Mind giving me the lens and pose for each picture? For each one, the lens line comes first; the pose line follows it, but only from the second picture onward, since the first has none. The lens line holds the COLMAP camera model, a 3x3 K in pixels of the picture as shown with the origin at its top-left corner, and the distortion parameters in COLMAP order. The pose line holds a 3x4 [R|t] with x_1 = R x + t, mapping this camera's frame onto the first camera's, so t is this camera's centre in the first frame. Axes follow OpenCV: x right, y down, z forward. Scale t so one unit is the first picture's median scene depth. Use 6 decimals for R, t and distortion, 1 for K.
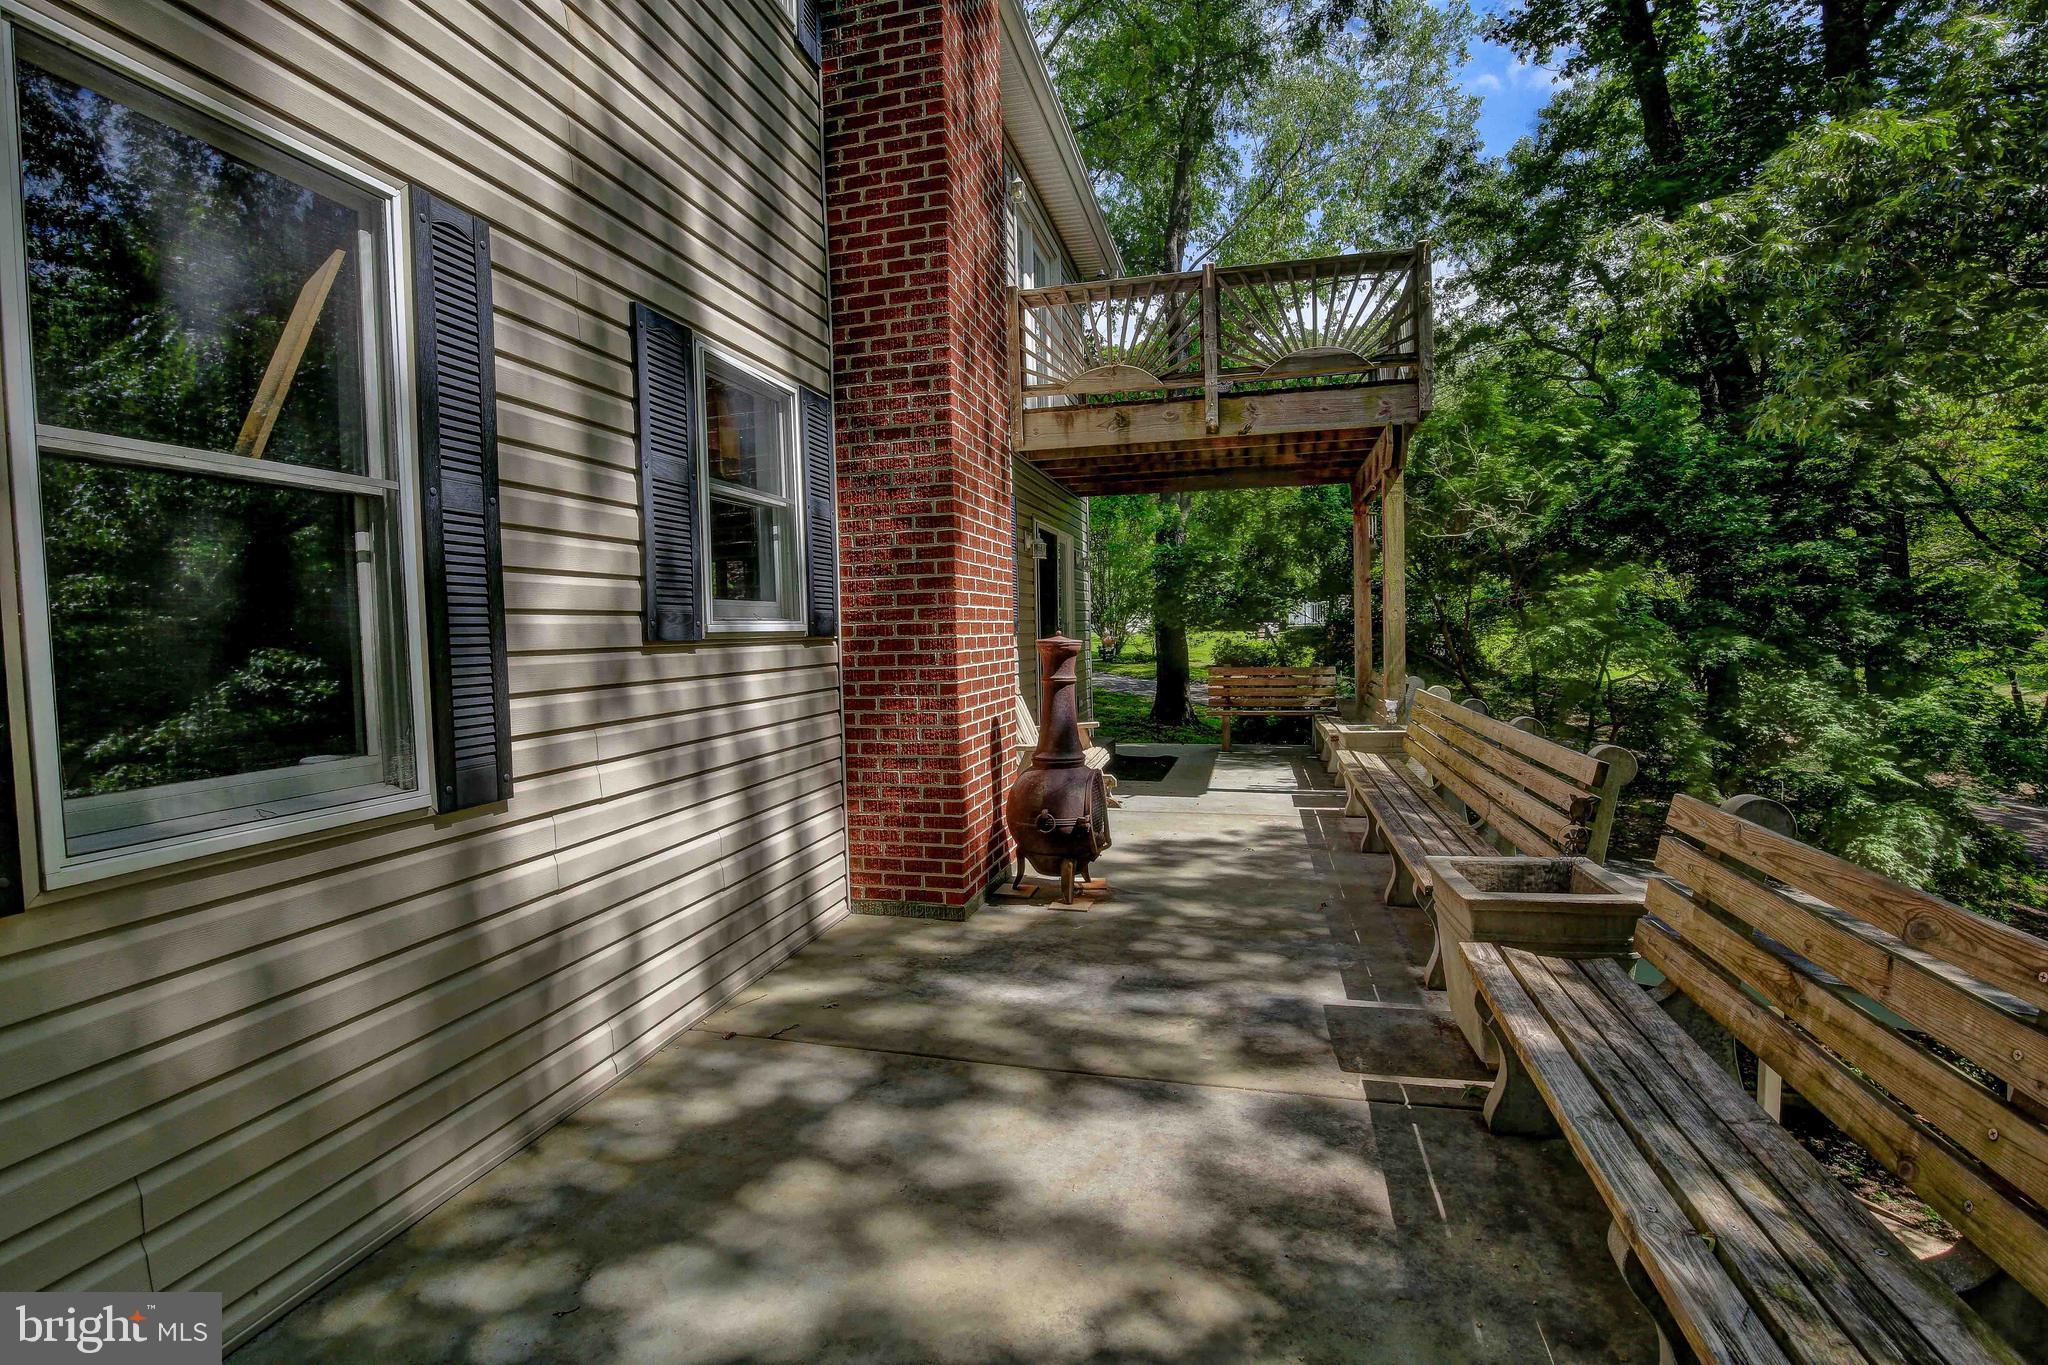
lens RADIAL K [[936.0, 0, 1024.0], [0, 936.0, 682.5], [0, 0, 1]] dist [-0.040589, 0.014184]
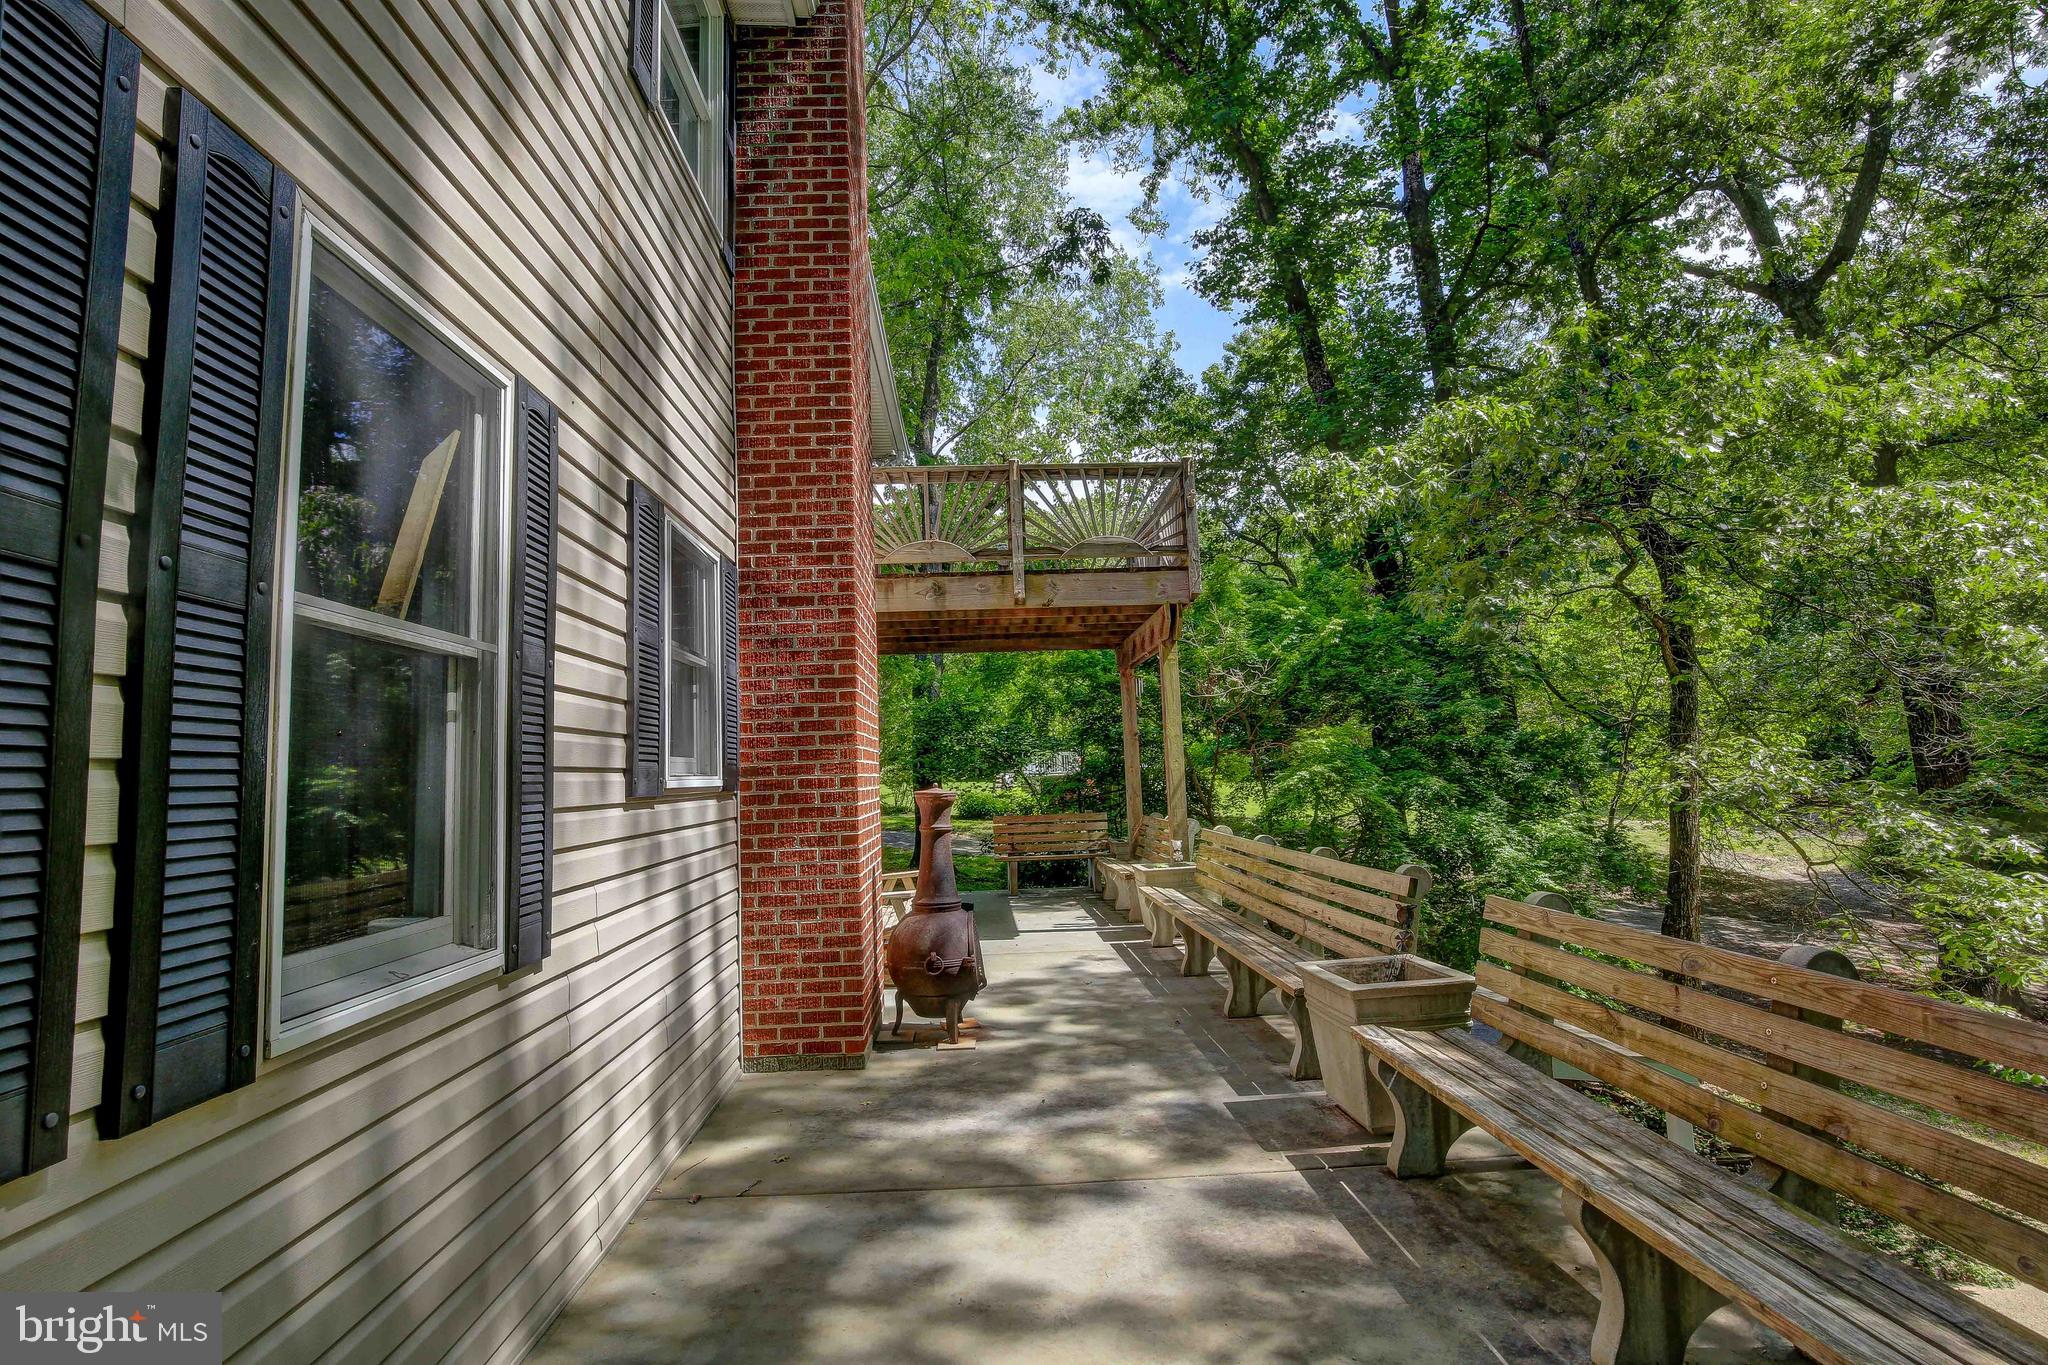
lens RADIAL K [[931.9, 0, 1024.0], [0, 931.9, 682.5], [0, 0, 1]] dist [-0.029825, -0.000088]
pose [[0.955867, 0.016590, 0.293332, -0.201306], [0.031057, 0.987105, -0.157031, 0.002918], [-0.292155, 0.159210, 0.943026, -0.075076]]
